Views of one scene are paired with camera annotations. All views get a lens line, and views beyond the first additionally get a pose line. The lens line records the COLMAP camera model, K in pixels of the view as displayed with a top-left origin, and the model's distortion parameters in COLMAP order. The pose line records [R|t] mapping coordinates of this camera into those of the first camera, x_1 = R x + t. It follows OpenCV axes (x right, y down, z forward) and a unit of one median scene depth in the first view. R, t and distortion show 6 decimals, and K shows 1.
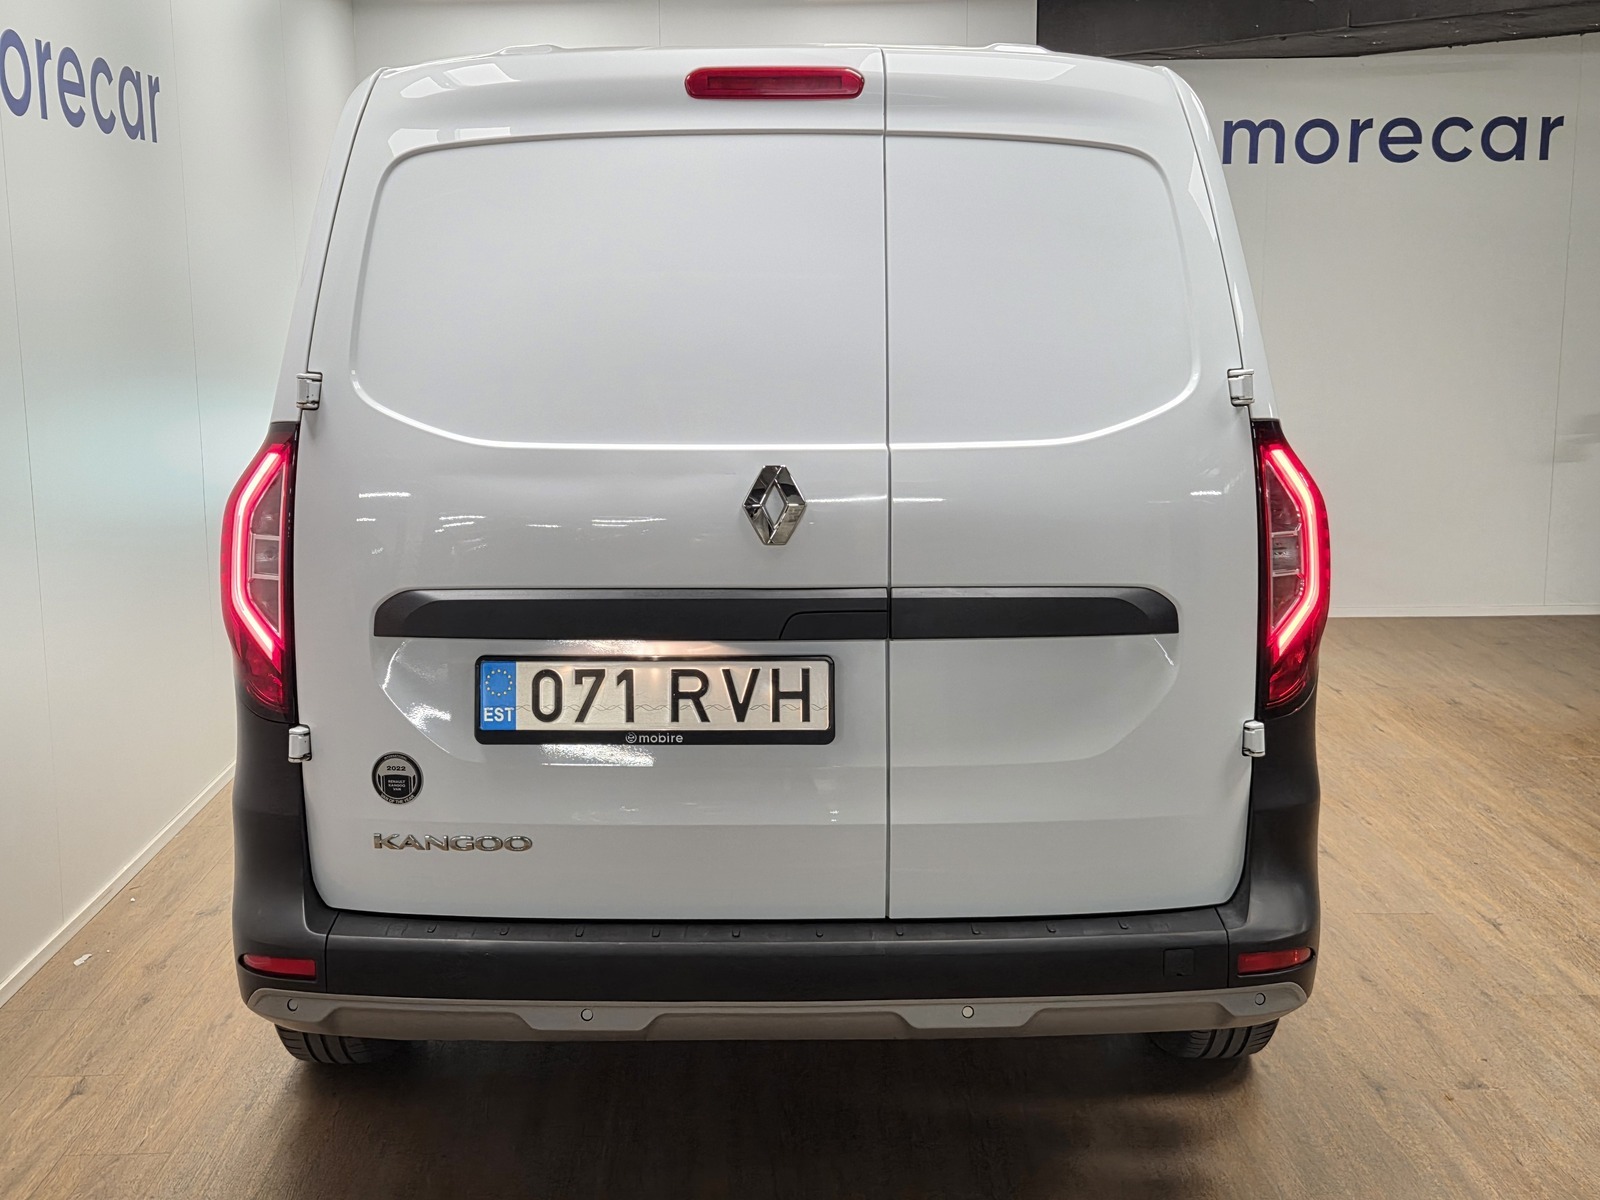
lens RADIAL K [[1777.5, 0, 800.9], [0, 1777.5, 549.2], [0, 0, 1]] dist [0.086991, -0.017221]
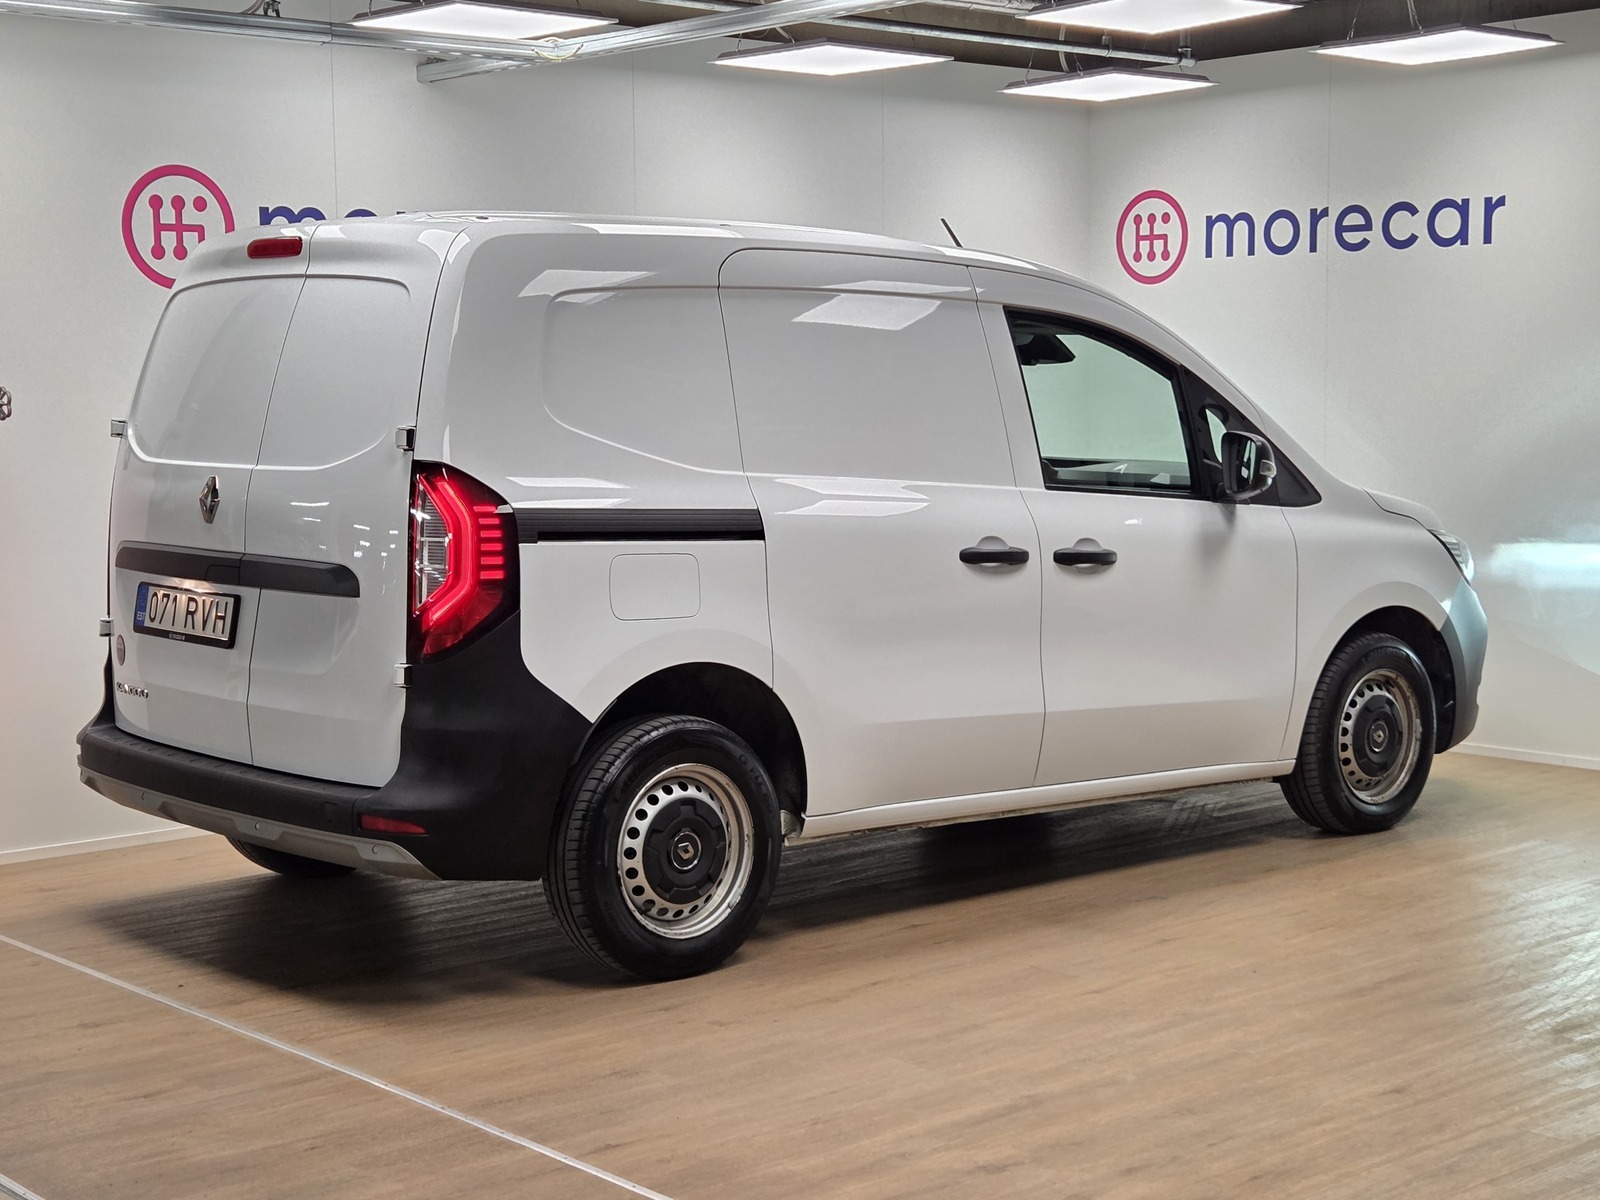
lens RADIAL K [[2508.3, 0, 796.9], [0, 2508.3, 594.1], [0, 0, 1]] dist [0.103292, -0.054971]
pose [[0.652450, 0.067516, -0.754818, 2.007610], [-0.117699, 0.992965, -0.012919, 0.027040], [0.748636, 0.097271, 0.655807, -0.122964]]
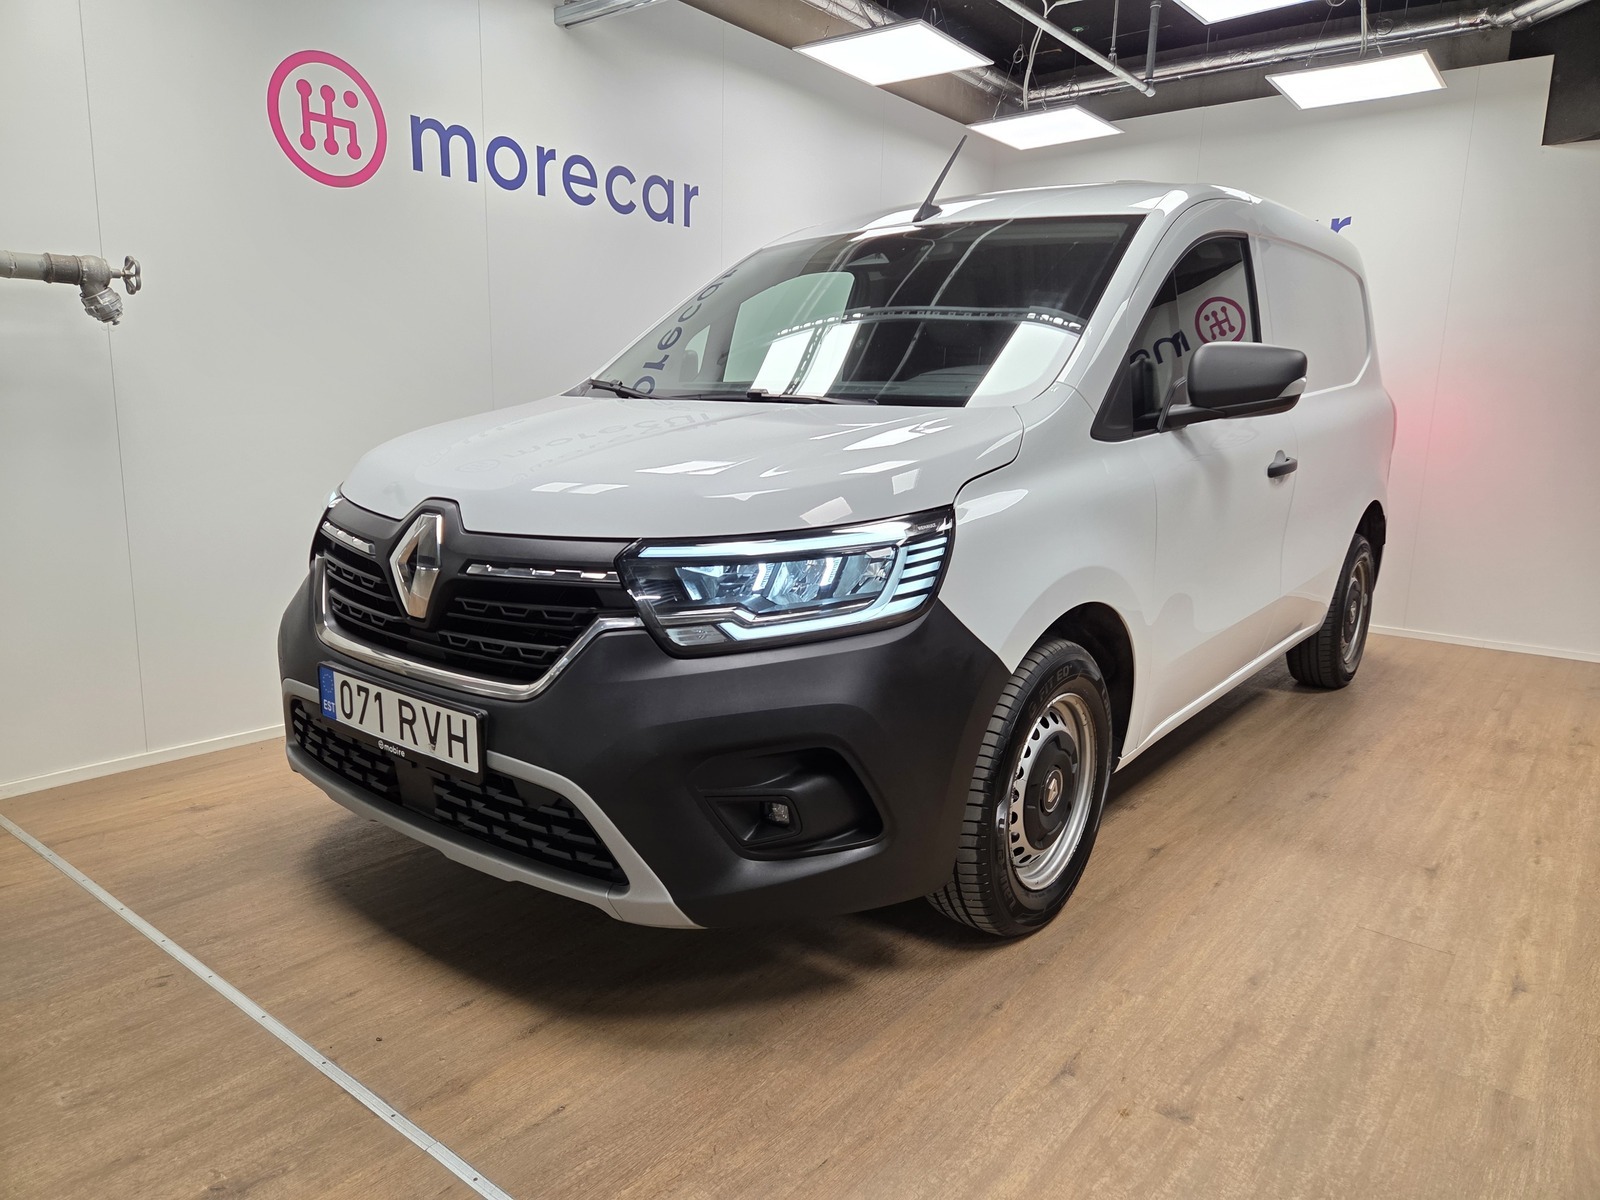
lens RADIAL K [[1087.0, 0, 789.4], [0, 1087.0, 601.3], [0, 0, 1]] dist [0.033463, -0.004343]
pose [[0.768316, 0.143031, -0.623886, 0.631697], [-0.133749, 0.989071, 0.062042, 0.049689], [0.625941, 0.035776, 0.779049, 0.558918]]
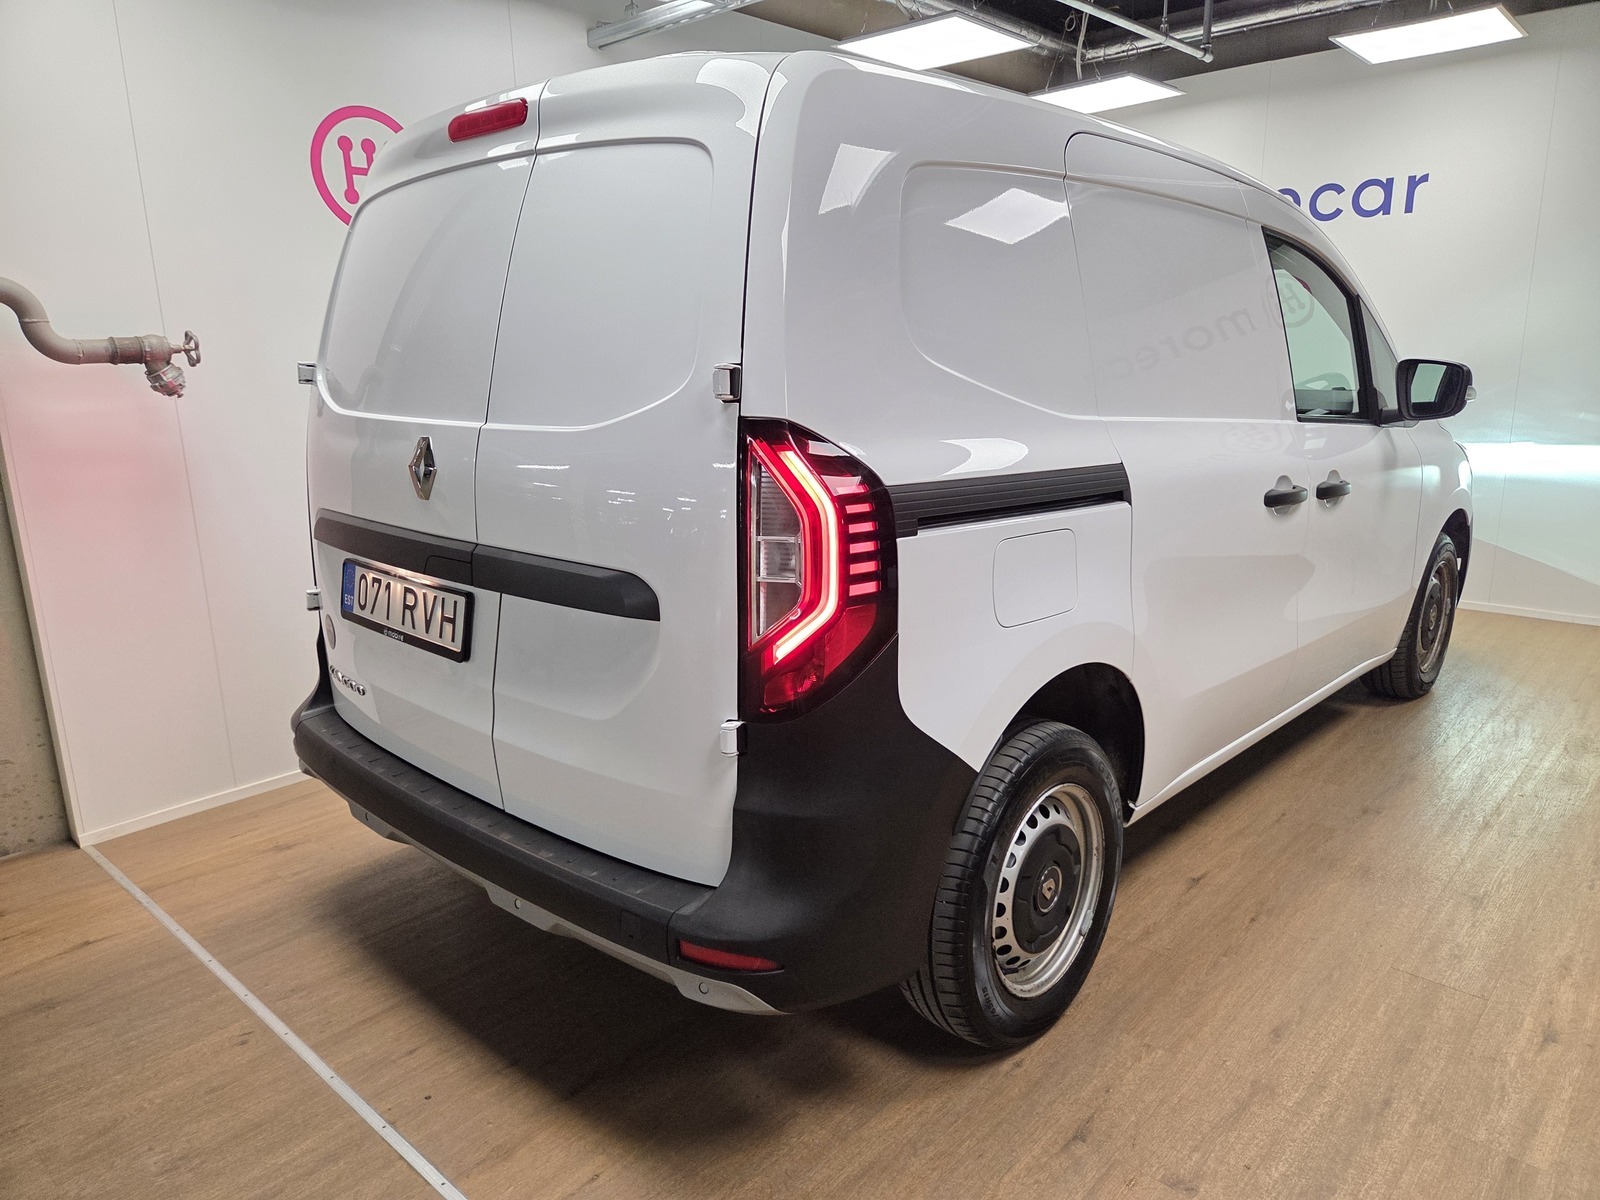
lens RADIAL K [[1093.8, 0, 800.0], [0, 1093.8, 600.0], [0, 0, 1]] dist [0.029808, -0.006250]
pose [[0.726640, 0.149335, -0.670592, 0.673730], [-0.094750, 0.988546, 0.117471, -0.046108], [0.680454, -0.021821, 0.732466, 0.571672]]
